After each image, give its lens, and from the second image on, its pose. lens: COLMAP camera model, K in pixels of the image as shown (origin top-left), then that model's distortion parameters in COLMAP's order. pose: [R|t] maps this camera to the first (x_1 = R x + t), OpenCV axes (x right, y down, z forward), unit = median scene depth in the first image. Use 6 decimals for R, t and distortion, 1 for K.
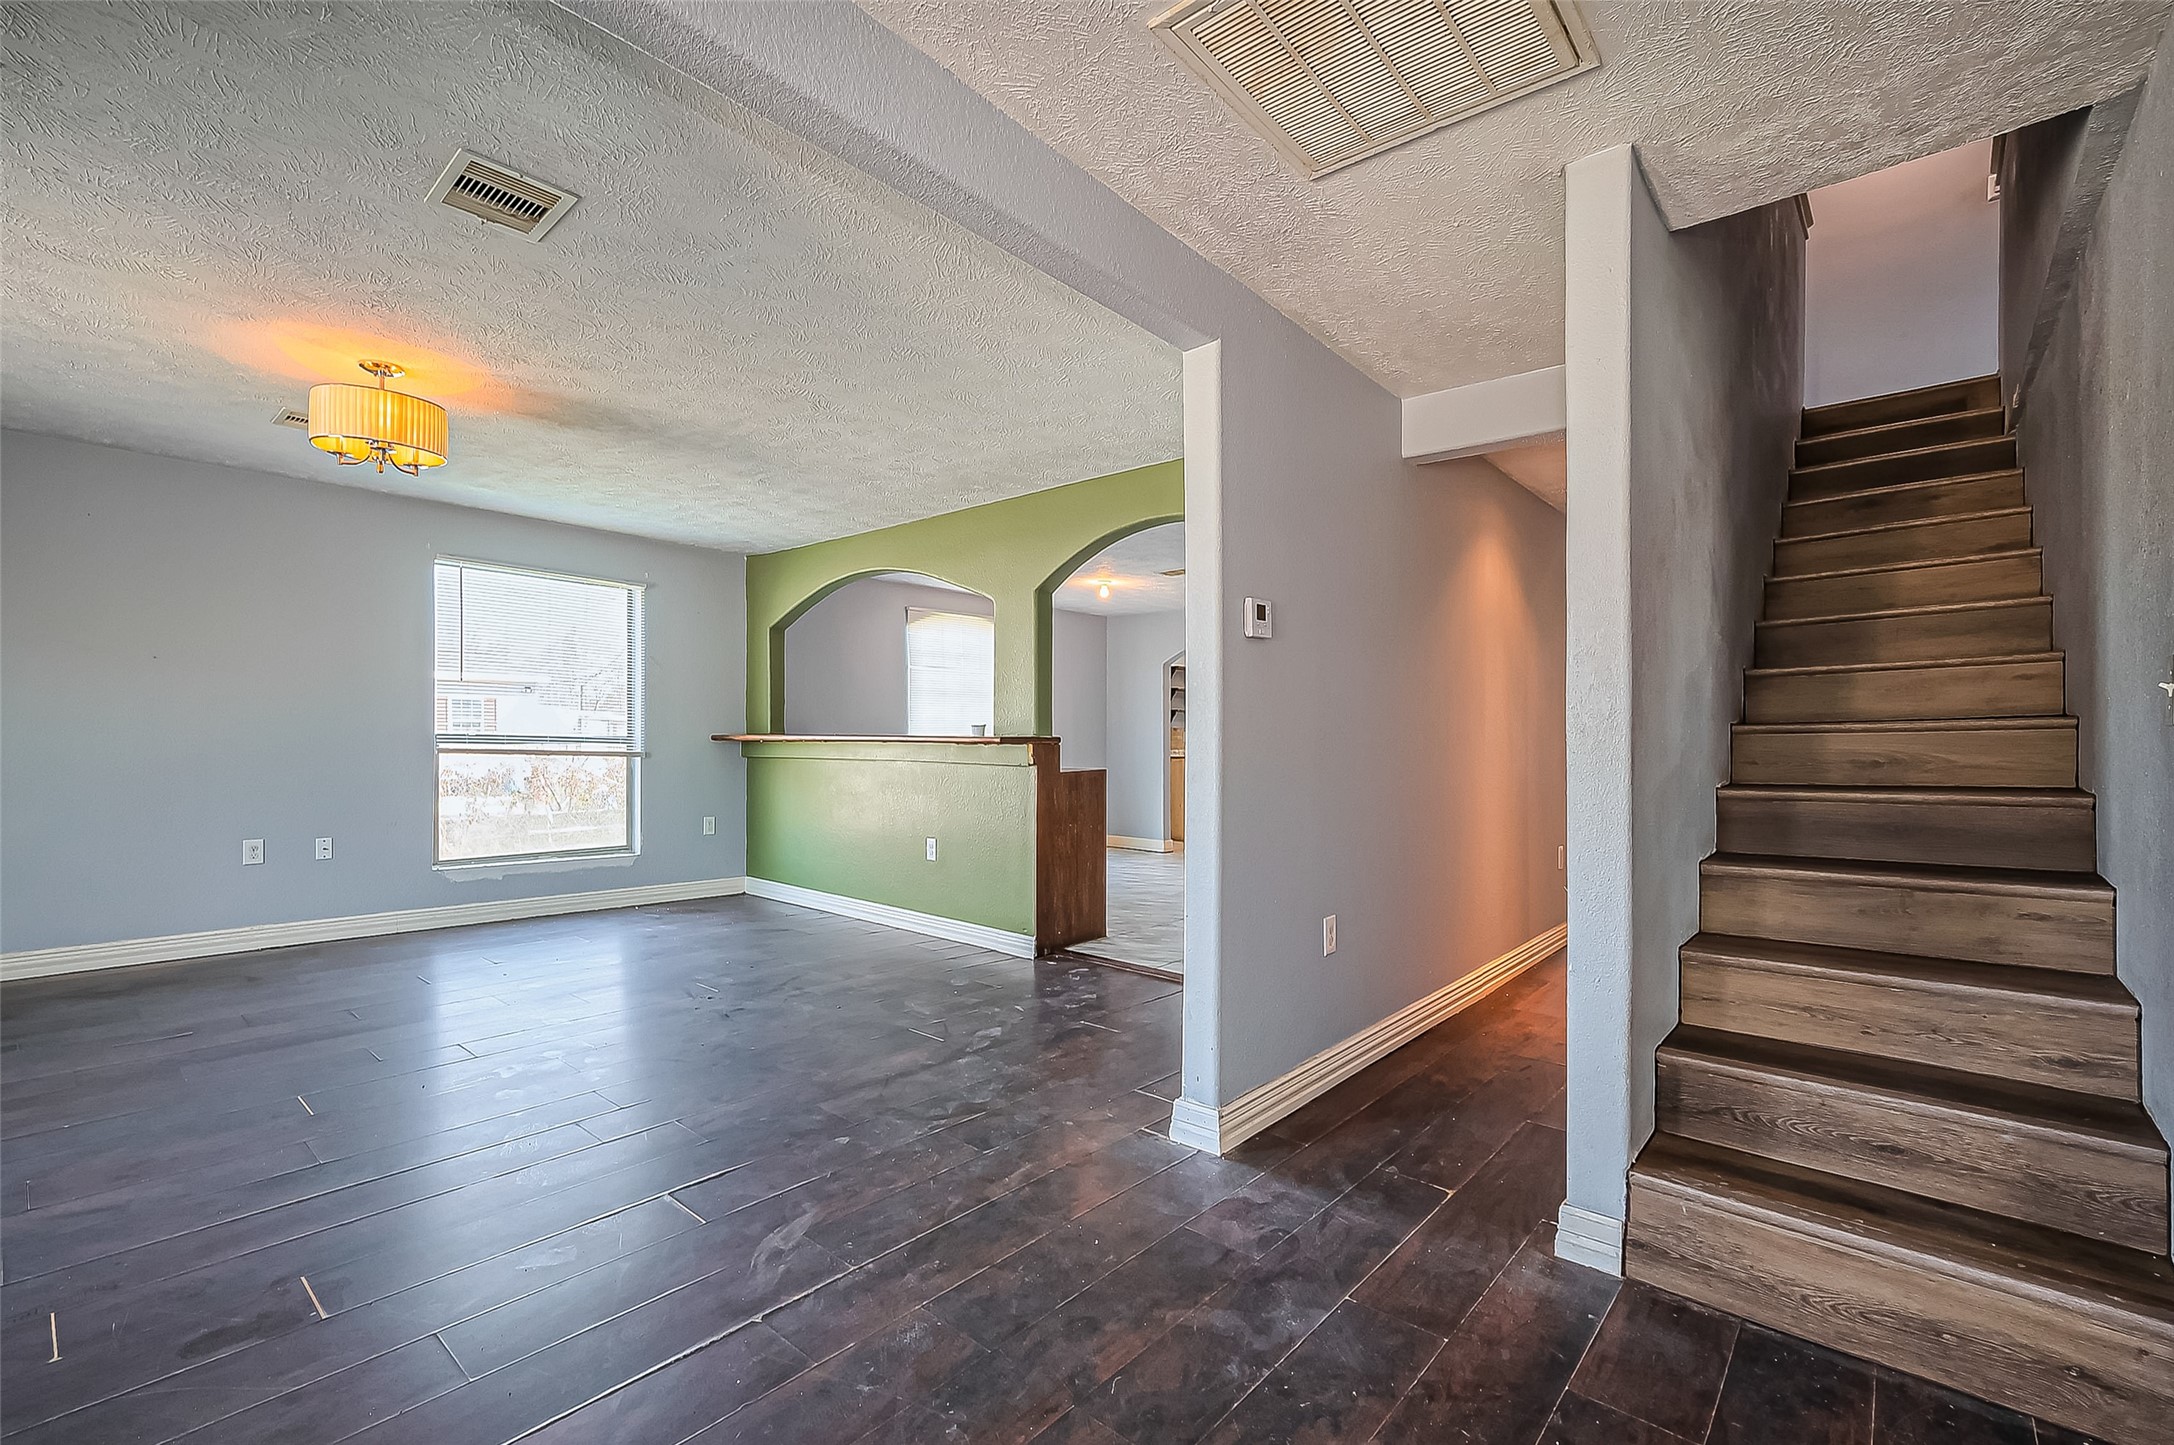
lens RADIAL K [[942.4, 0, 1088.9], [0, 942.4, 743.4], [0, 0, 1]] dist [0.001416, 0.000265]
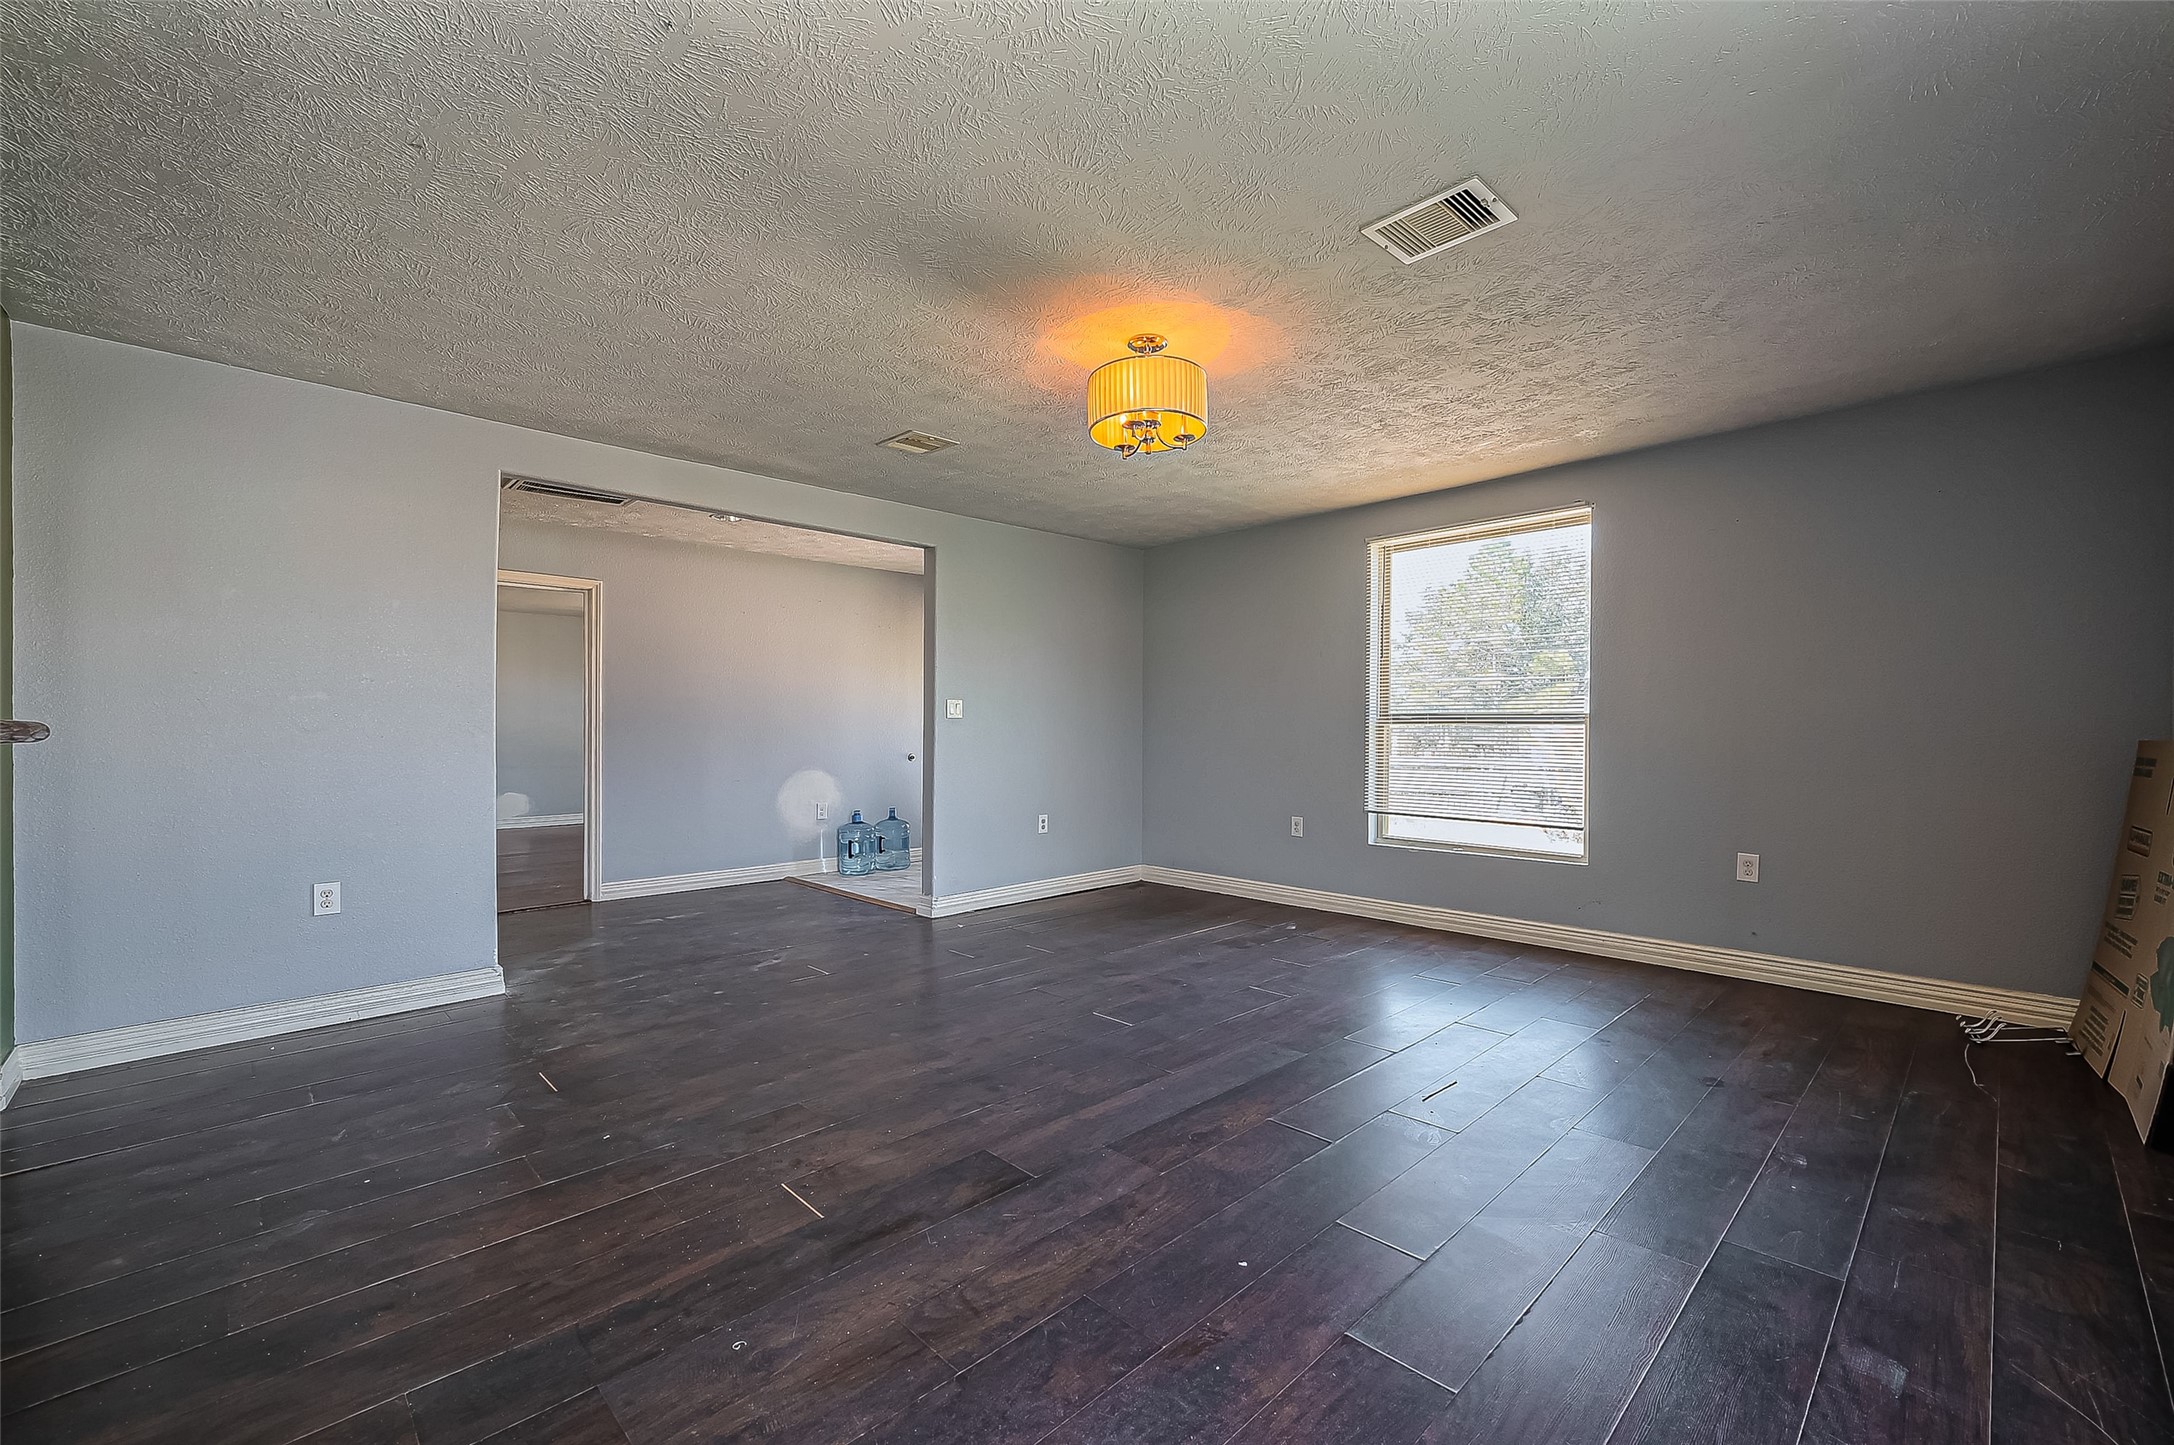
lens RADIAL K [[891.9, 0, 1087.0], [0, 891.9, 722.5], [0, 0, 1]] dist [0.000446, -0.000030]
pose [[-0.996180, -0.006985, 0.087047, -0.808028], [-0.007467, 0.999959, -0.005208, -0.008603], [-0.087007, -0.005838, -0.996191, 1.977316]]
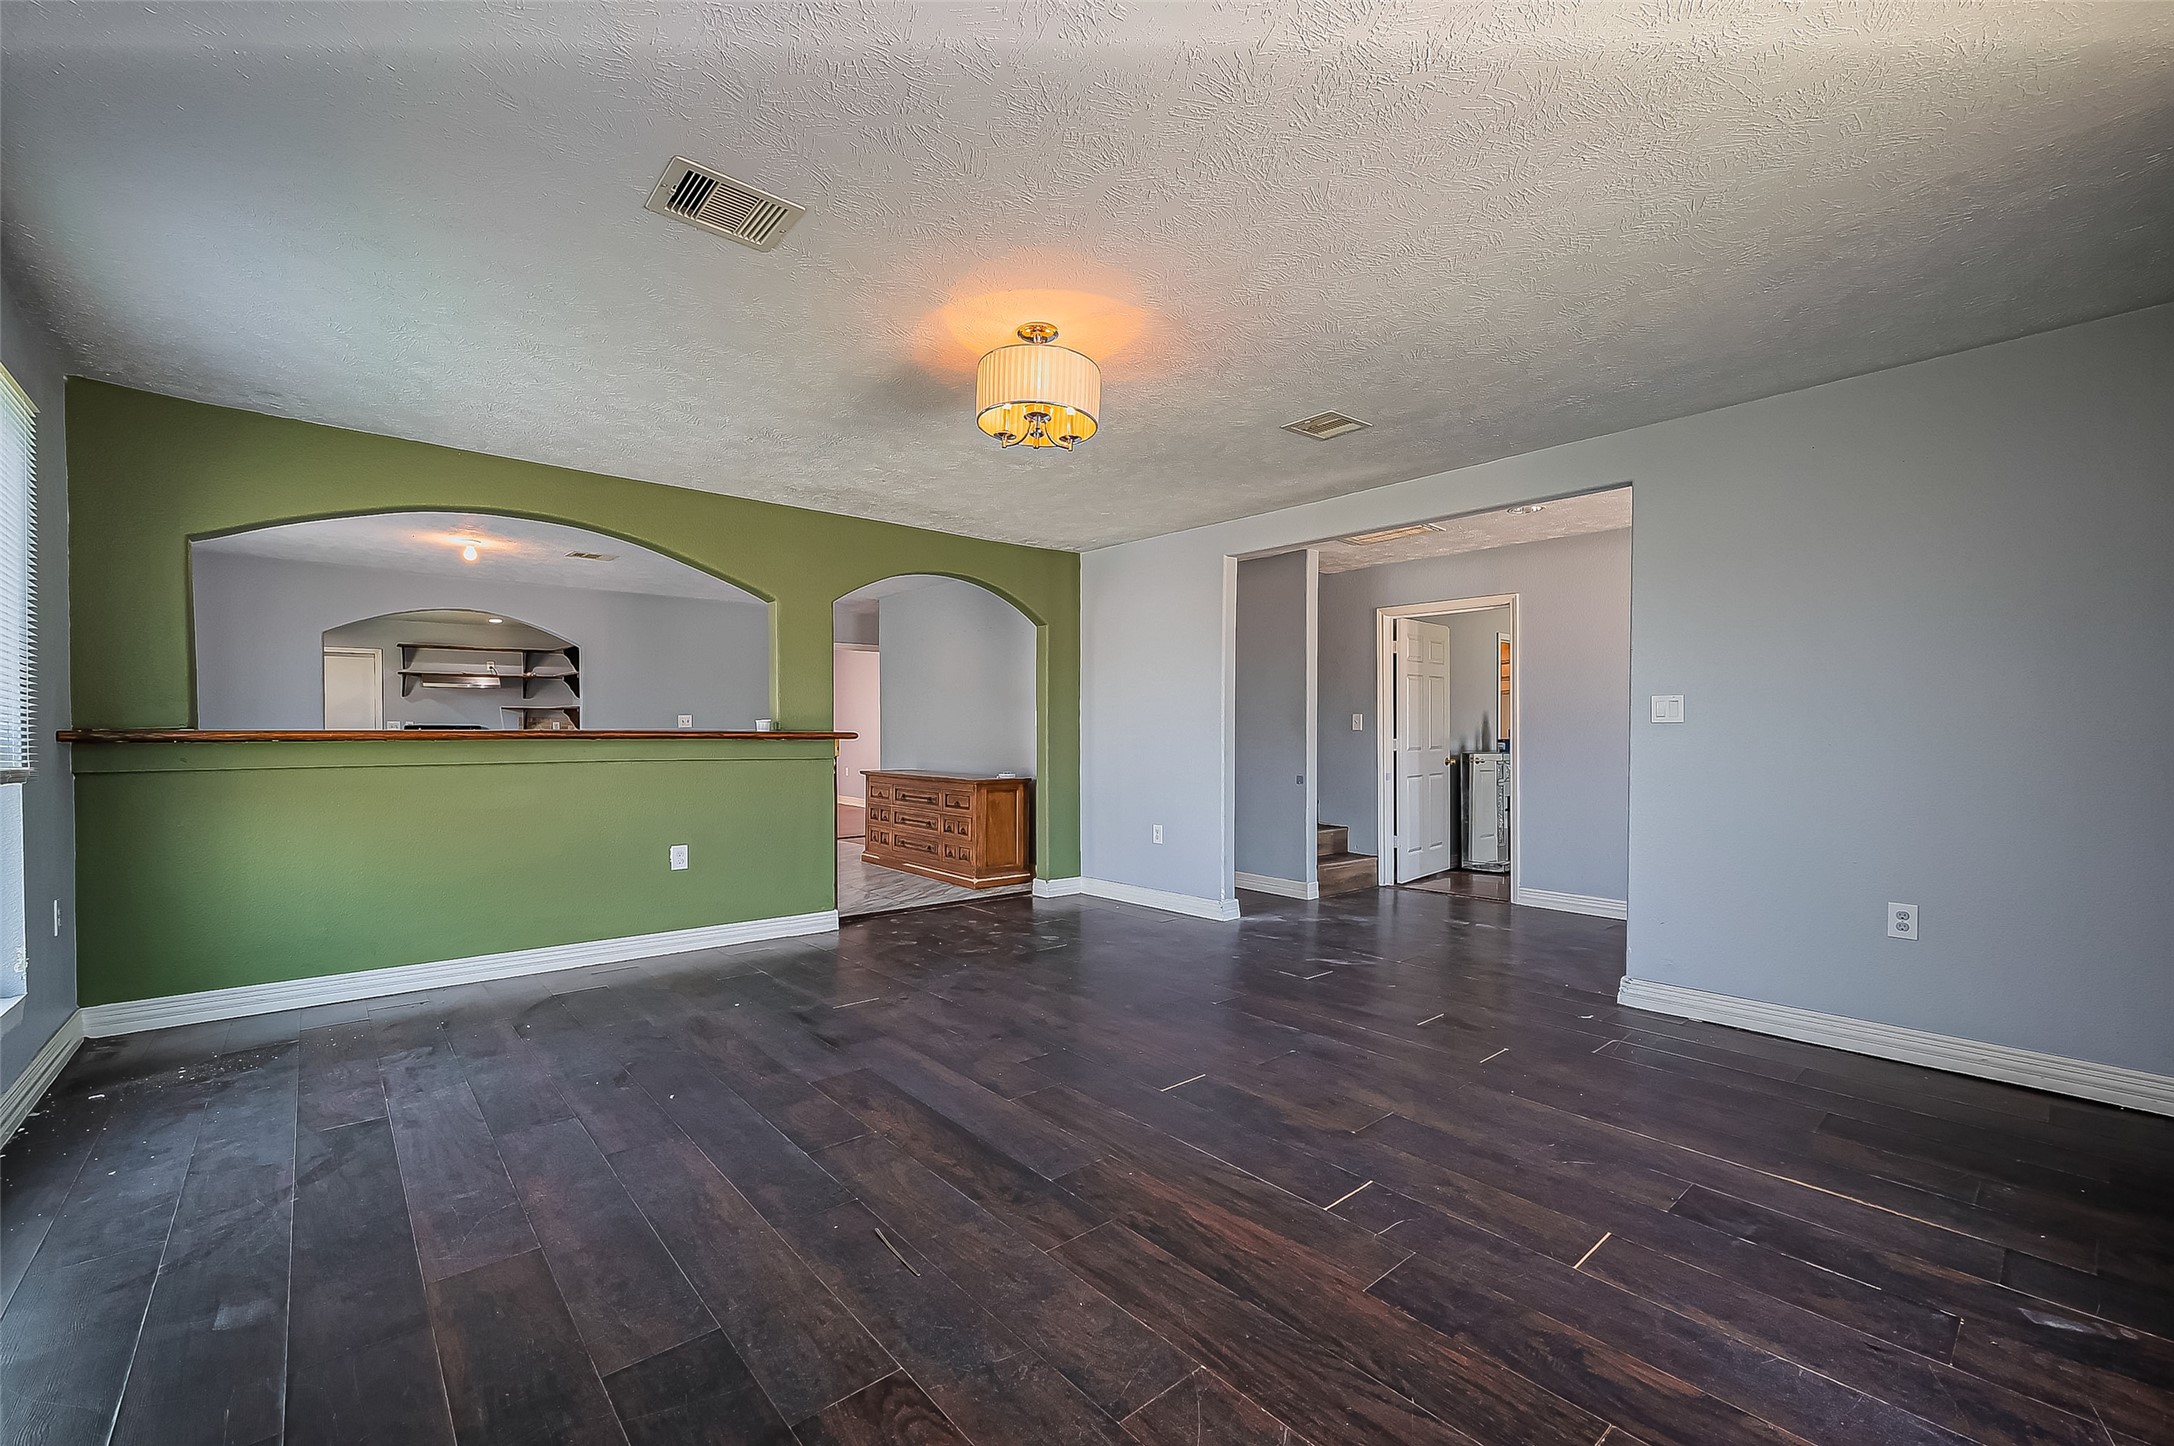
lens RADIAL K [[891.9, 0, 1087.0], [0, 891.9, 723.0], [0, 0, 1]] dist [0.000446, -0.000030]
pose [[0.140501, 0.004272, 0.990071, -1.664325], [0.001027, 0.999990, -0.004461, -0.018695], [-0.990080, 0.001644, 0.140495, 0.866394]]
